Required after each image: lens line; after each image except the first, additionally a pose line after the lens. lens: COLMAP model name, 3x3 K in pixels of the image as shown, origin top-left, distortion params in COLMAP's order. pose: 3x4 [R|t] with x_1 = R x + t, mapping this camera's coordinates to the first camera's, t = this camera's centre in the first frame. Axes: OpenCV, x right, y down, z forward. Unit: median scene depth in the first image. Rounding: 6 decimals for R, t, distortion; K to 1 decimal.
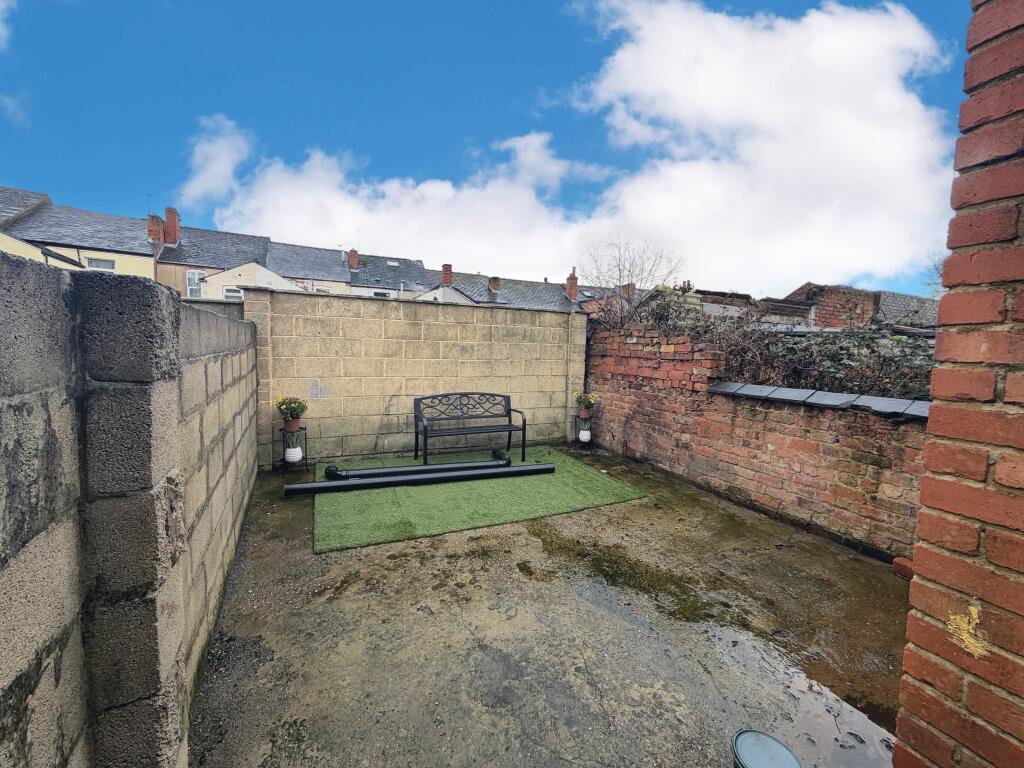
lens RADIAL K [[408.1, 0, 511.6], [0, 408.1, 381.4], [0, 0, 1]] dist [0.002247, -0.000560]
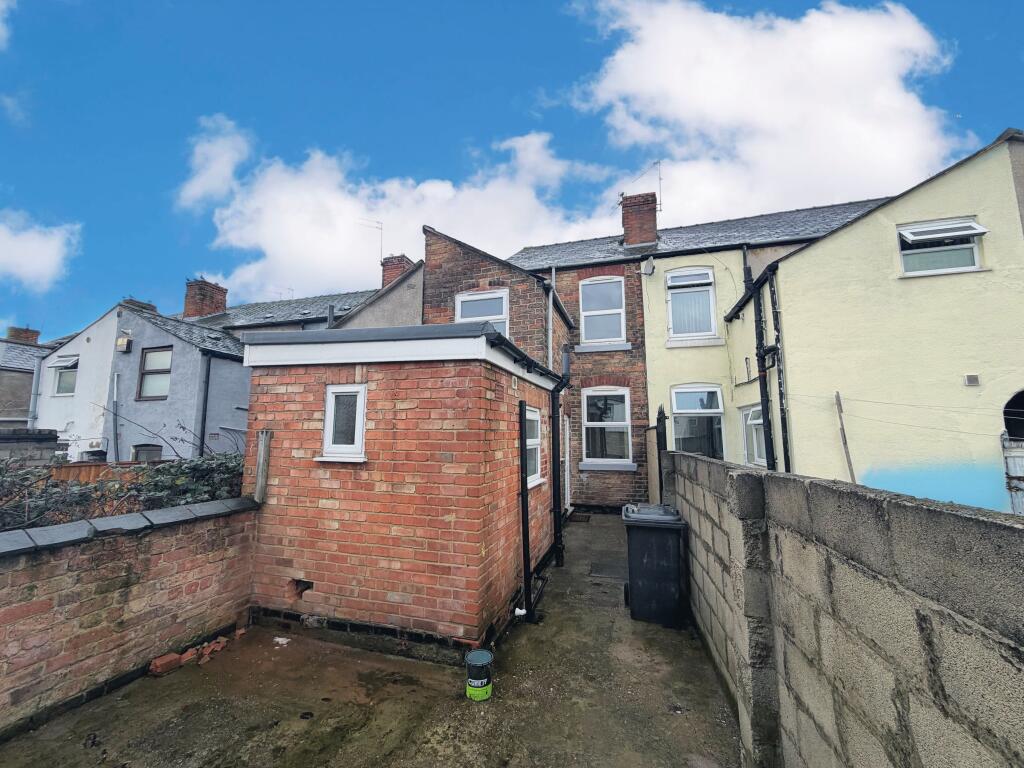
lens RADIAL K [[408.1, 0, 509.4], [0, 408.1, 384.2], [0, 0, 1]] dist [0.002247, -0.000560]
pose [[-0.730534, 0.052475, 0.680857, -0.456236], [0.034323, 0.998605, -0.040137, -0.201260], [-0.682014, -0.005952, -0.731315, 1.057227]]
